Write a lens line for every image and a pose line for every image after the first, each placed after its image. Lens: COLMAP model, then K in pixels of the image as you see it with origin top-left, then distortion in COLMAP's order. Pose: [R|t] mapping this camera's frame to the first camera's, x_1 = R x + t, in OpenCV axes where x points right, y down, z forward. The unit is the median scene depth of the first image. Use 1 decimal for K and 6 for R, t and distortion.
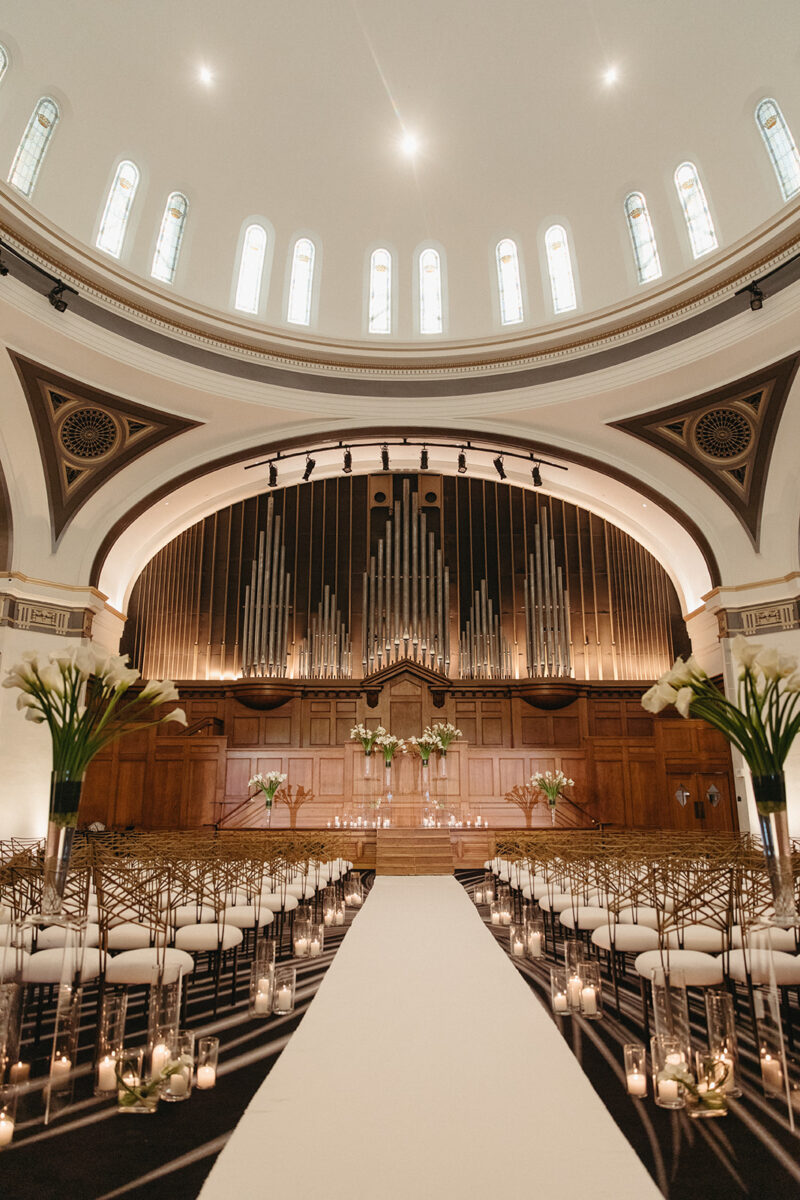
lens RADIAL K [[819.3, 0, 400.0], [0, 819.3, 600.0], [0, 0, 1]] dist [0.021278, -0.008189]
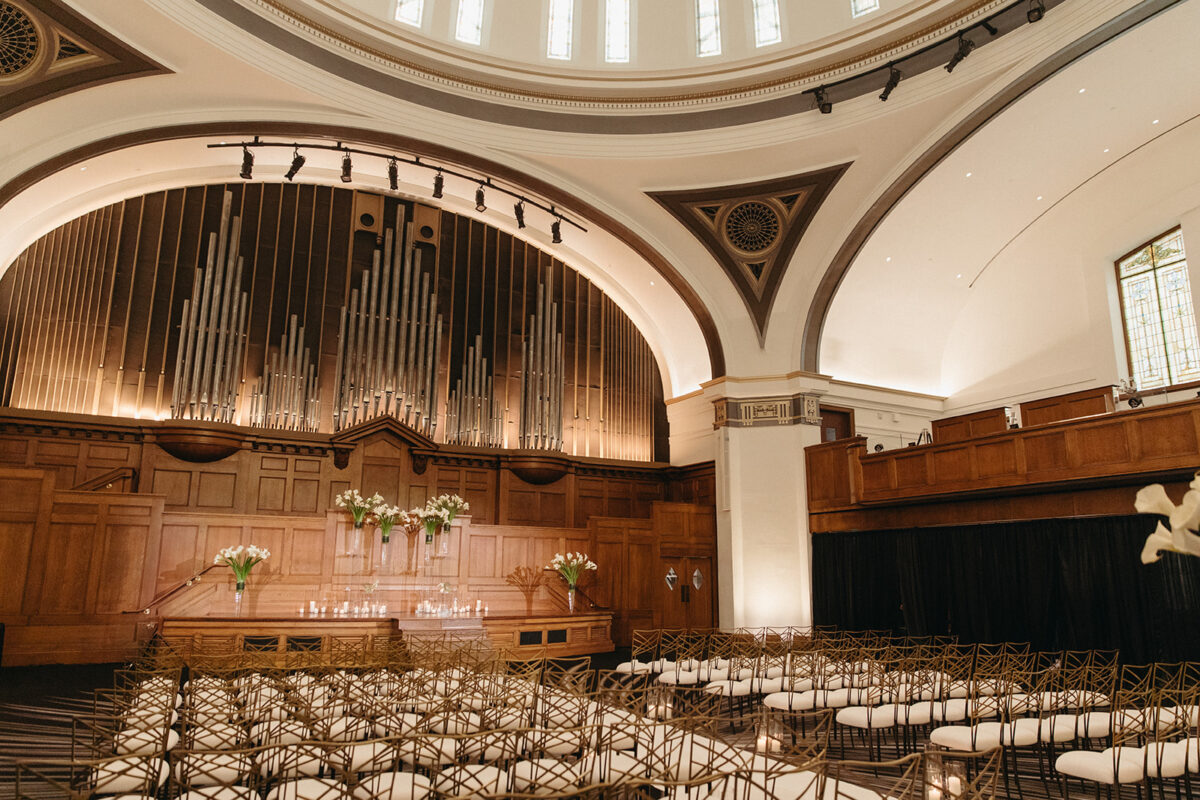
lens RADIAL K [[829.0, 0, 600.0], [0, 829.0, 400.0], [0, 0, 1]] dist [0.008872, 0.000971]
pose [[0.890710, 0.106743, 0.441862, -0.179903], [-0.125666, 0.991978, 0.013682, 0.016886], [-0.436857, -0.067713, 0.896979, 0.131465]]
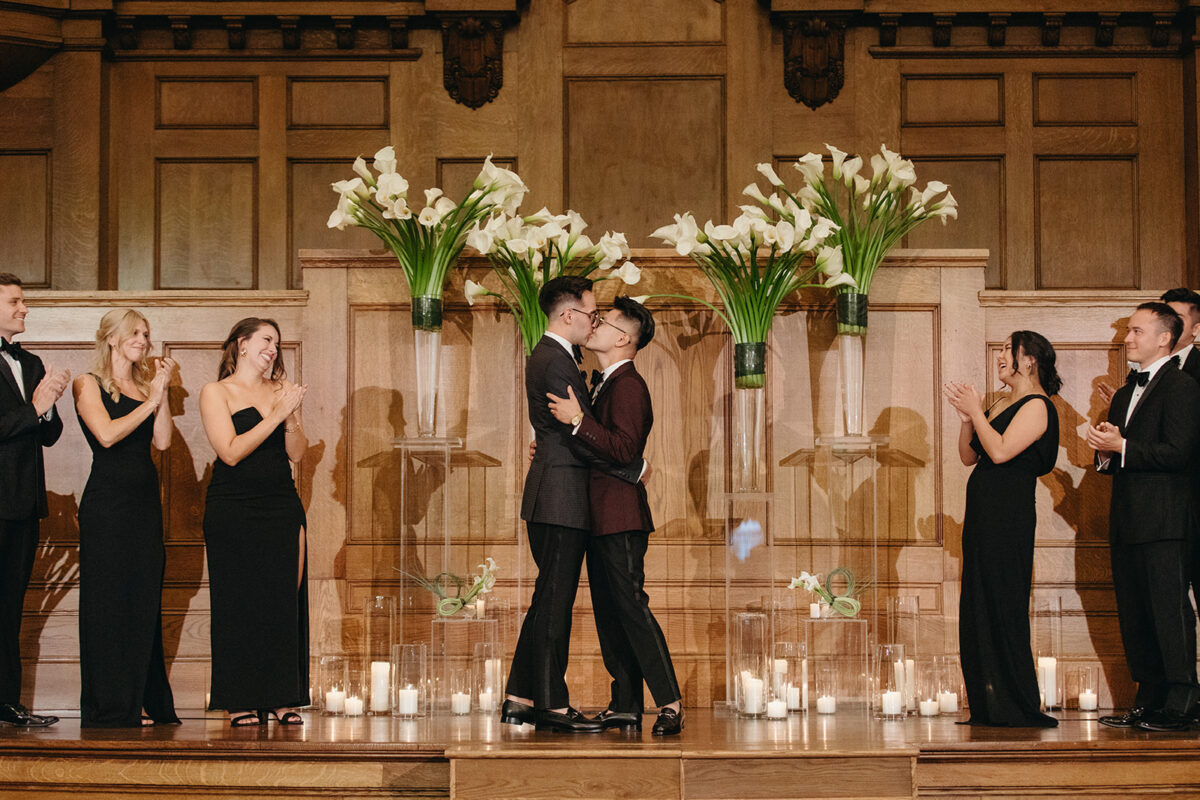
lens RADIAL K [[2508.5, 0, 599.4], [0, 2508.5, 360.2], [0, 0, 1]] dist [0.089535, 0.159227]
pose [[0.999872, -0.001132, -0.015935, 0.006019], [0.003694, 0.986838, 0.161671, 0.094930], [0.015543, -0.161709, 0.986716, 0.402060]]
